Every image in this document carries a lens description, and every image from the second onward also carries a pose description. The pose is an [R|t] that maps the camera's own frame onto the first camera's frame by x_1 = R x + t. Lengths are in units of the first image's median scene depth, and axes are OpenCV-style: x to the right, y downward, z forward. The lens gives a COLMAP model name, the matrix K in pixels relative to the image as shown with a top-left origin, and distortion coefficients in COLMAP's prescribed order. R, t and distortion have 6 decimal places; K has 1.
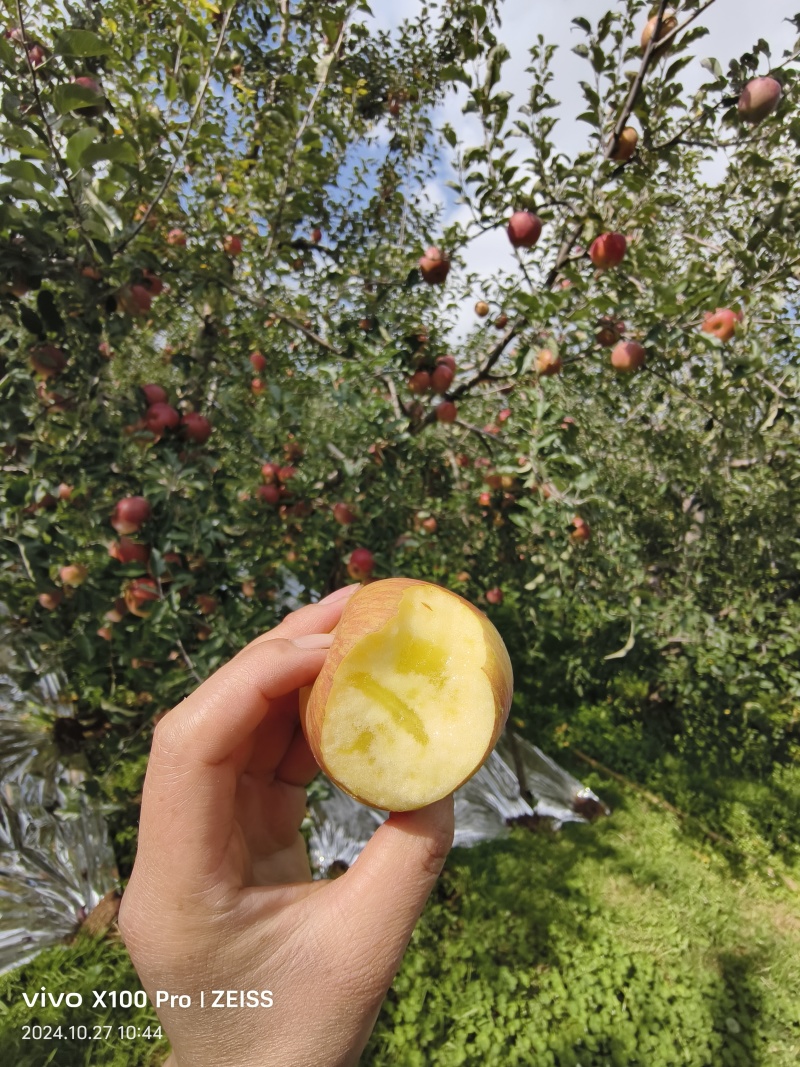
lens RADIAL K [[499.4, 0, 400.0], [0, 499.4, 533.5], [0, 0, 1]] dist [-0.002779, -0.001085]
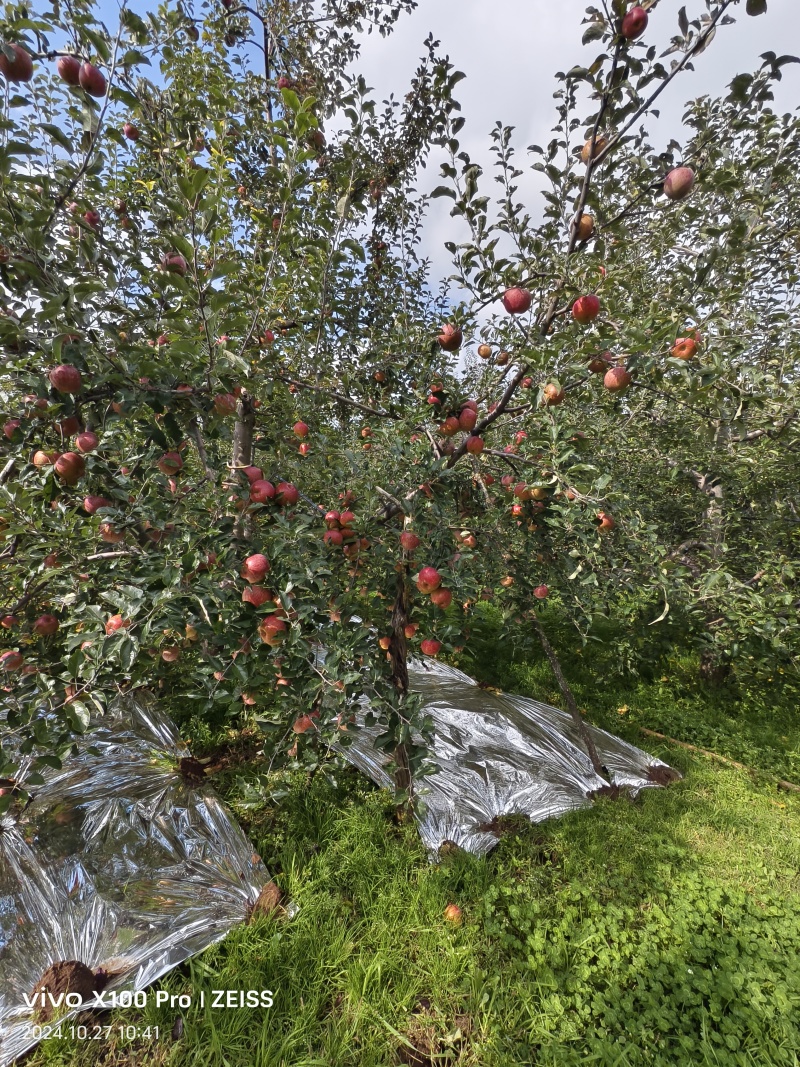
lens RADIAL K [[487.4, 0, 395.7], [0, 487.4, 535.4], [0, 0, 1]] dist [-0.000061, -0.000623]
pose [[0.984040, -0.167873, -0.059031, -0.067463], [0.164671, 0.984786, -0.055504, 0.007099], [0.067451, 0.044897, 0.996712, -0.192611]]
